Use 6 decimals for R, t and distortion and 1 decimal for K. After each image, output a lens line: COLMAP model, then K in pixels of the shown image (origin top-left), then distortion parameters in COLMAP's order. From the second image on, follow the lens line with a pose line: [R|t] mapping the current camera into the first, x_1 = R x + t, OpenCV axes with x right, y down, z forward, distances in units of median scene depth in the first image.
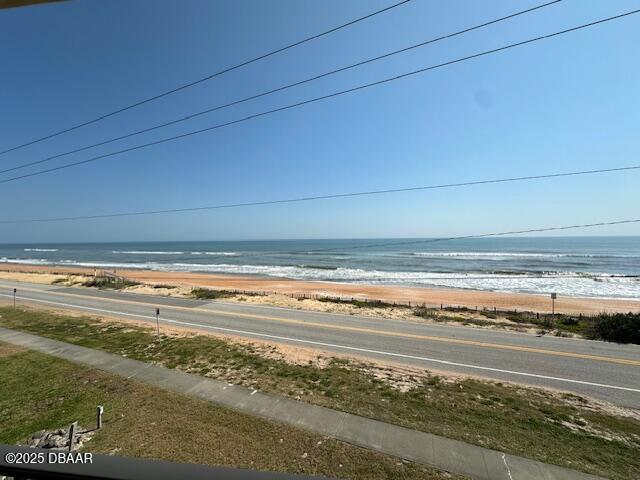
lens RADIAL K [[245.0, 0, 319.7], [0, 245.0, 235.9], [0, 0, 1]] dist [-0.002532, 0.000109]
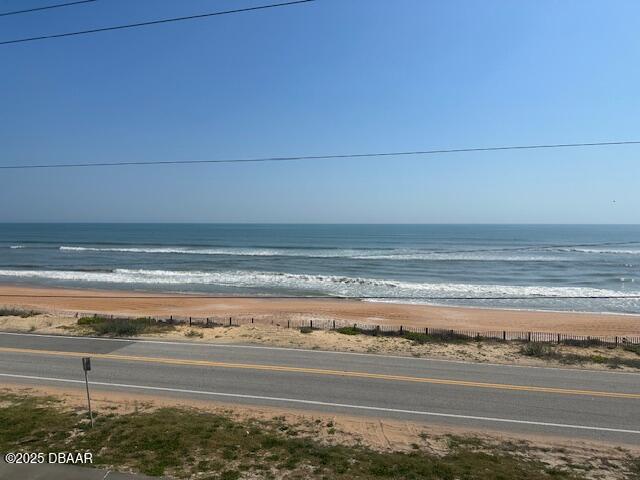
lens RADIAL K [[422.0, 0, 320.2], [0, 422.0, 239.1], [0, 0, 1]] dist [0.022995, -0.024343]
pose [[0.987589, 0.007717, 0.156870, -0.280328], [-0.015962, 0.998552, 0.051368, -0.006722], [-0.156246, -0.053234, 0.986283, 0.061877]]
